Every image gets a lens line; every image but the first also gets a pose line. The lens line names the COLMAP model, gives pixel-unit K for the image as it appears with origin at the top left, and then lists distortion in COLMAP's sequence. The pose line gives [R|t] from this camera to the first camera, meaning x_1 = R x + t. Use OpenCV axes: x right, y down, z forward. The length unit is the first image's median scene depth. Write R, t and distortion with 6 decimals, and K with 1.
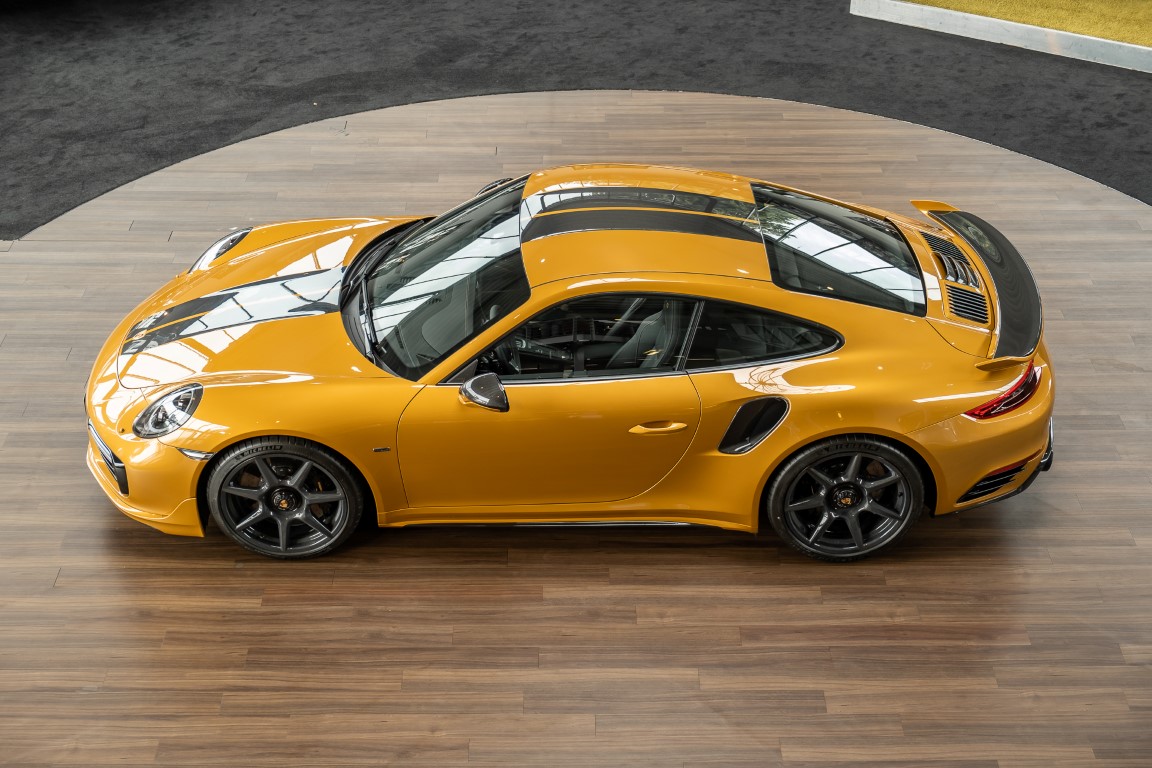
lens RADIAL K [[1604.7, 0, 576.0], [0, 1604.7, 384.0], [0, 0, 1]] dist [0.015835, -0.007798]
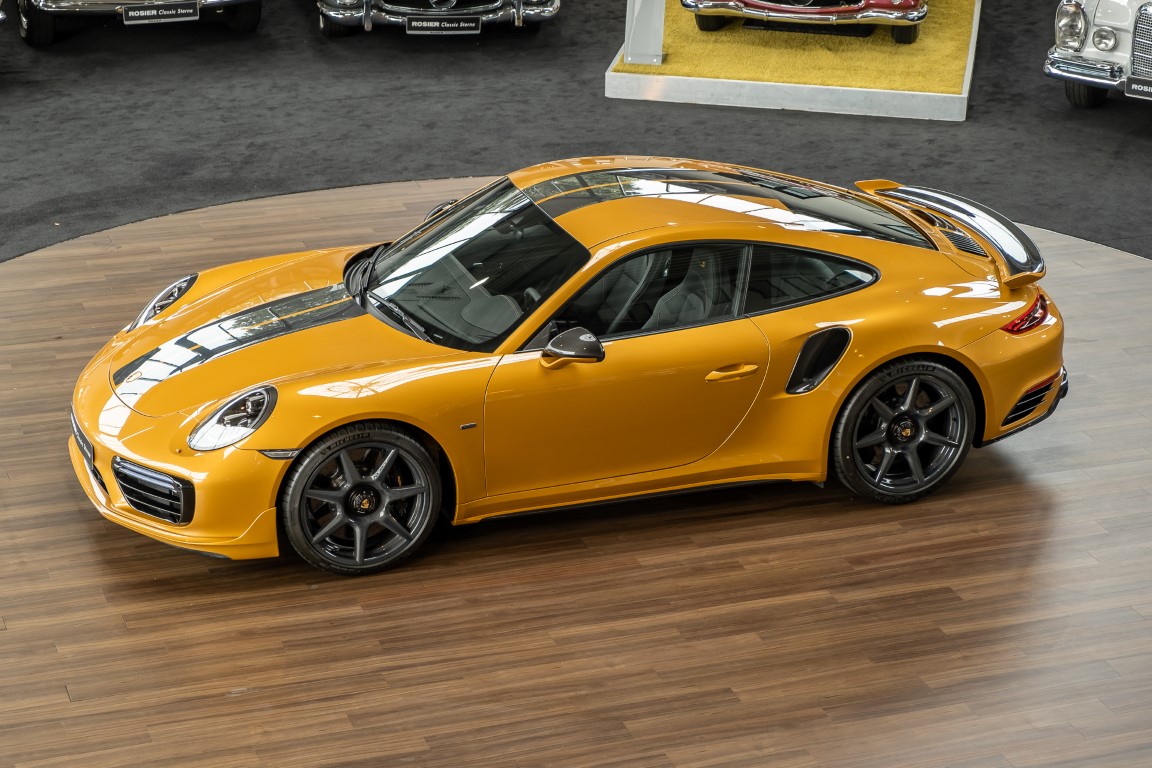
lens RADIAL K [[2558.3, 0, 576.0], [0, 2558.3, 384.0], [0, 0, 1]] dist [0.032278, -0.291989]
pose [[0.942870, -0.108689, 0.314932, -0.530450], [0.172259, 0.968170, -0.181590, 0.300138], [-0.285171, 0.225465, 0.931581, -0.443062]]
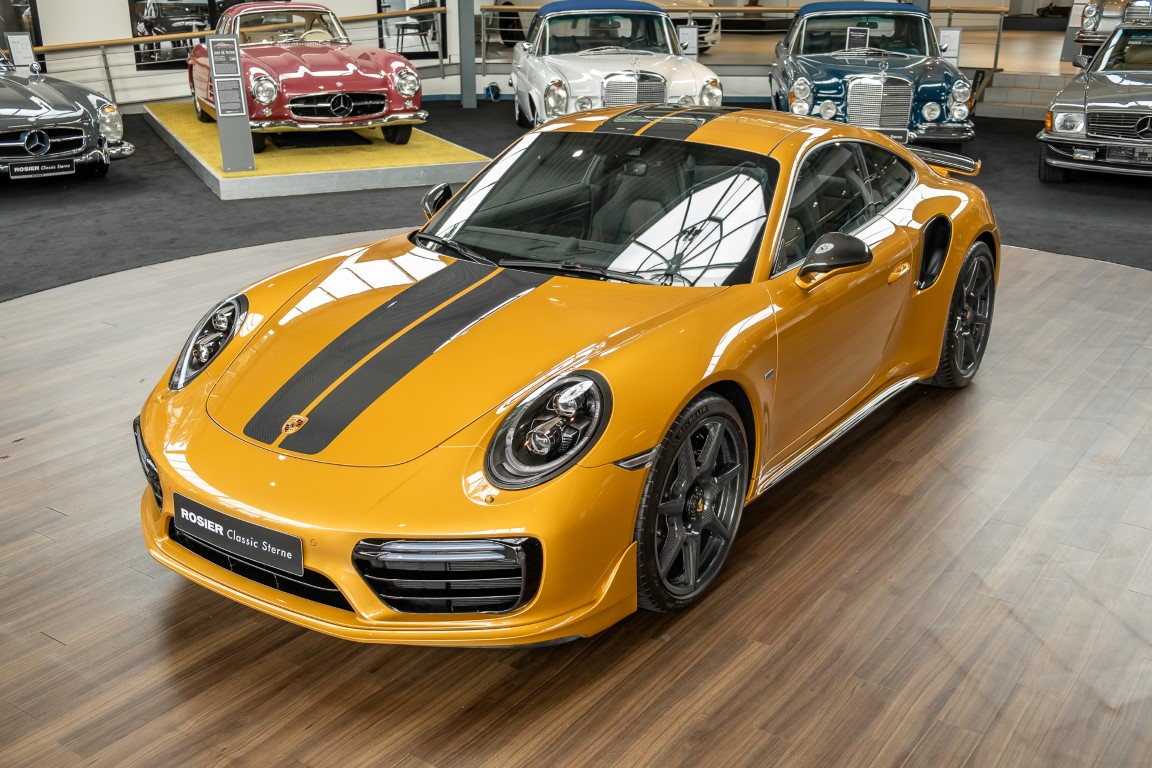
lens RADIAL K [[1190.5, 0, 576.0], [0, 1190.5, 384.0], [0, 0, 1]] dist [-0.014015, 0.108332]
pose [[0.577821, -0.274057, 0.768775, -0.590314], [0.464892, 0.884713, -0.034032, 0.021900], [-0.670818, 0.377062, 0.638613, 0.695137]]
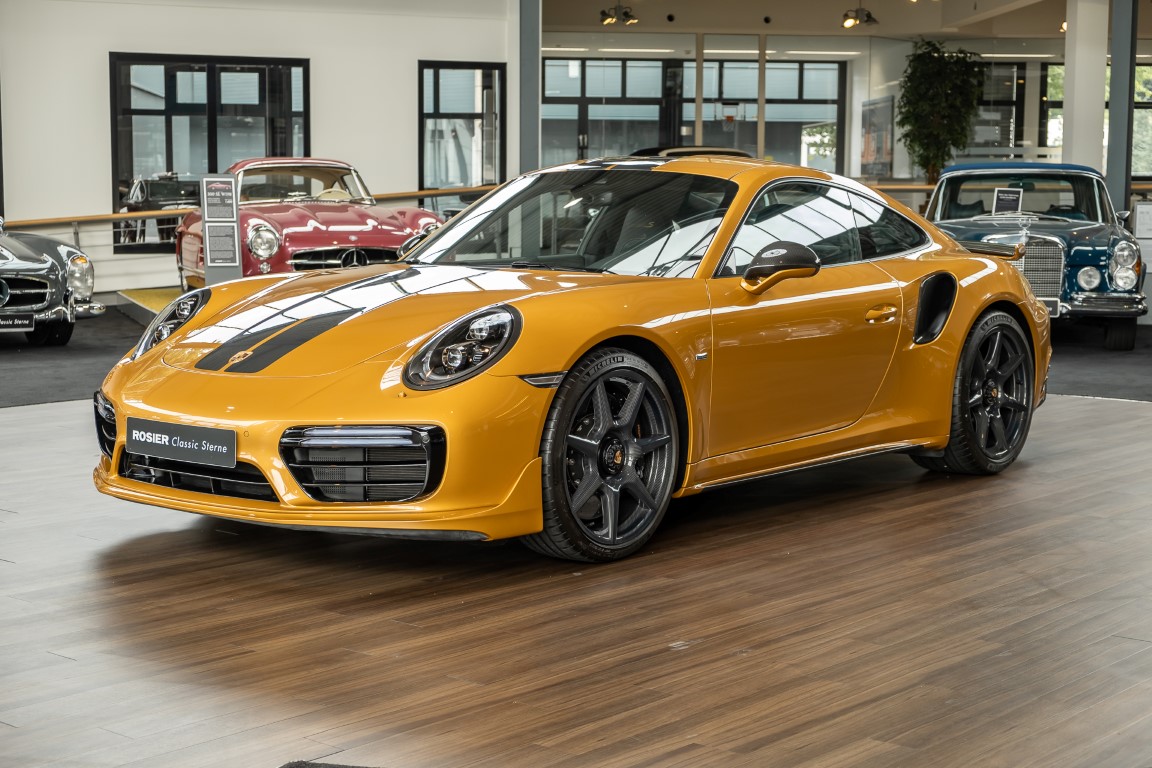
lens RADIAL K [[1821.5, 0, 576.0], [0, 1821.5, 384.0], [0, 0, 1]] dist [0.035887, -0.079400]
pose [[0.649448, -0.074575, 0.756740, -0.806108], [0.428606, 0.857930, -0.283290, 0.268621], [-0.628104, 0.508325, 0.589144, 0.521503]]
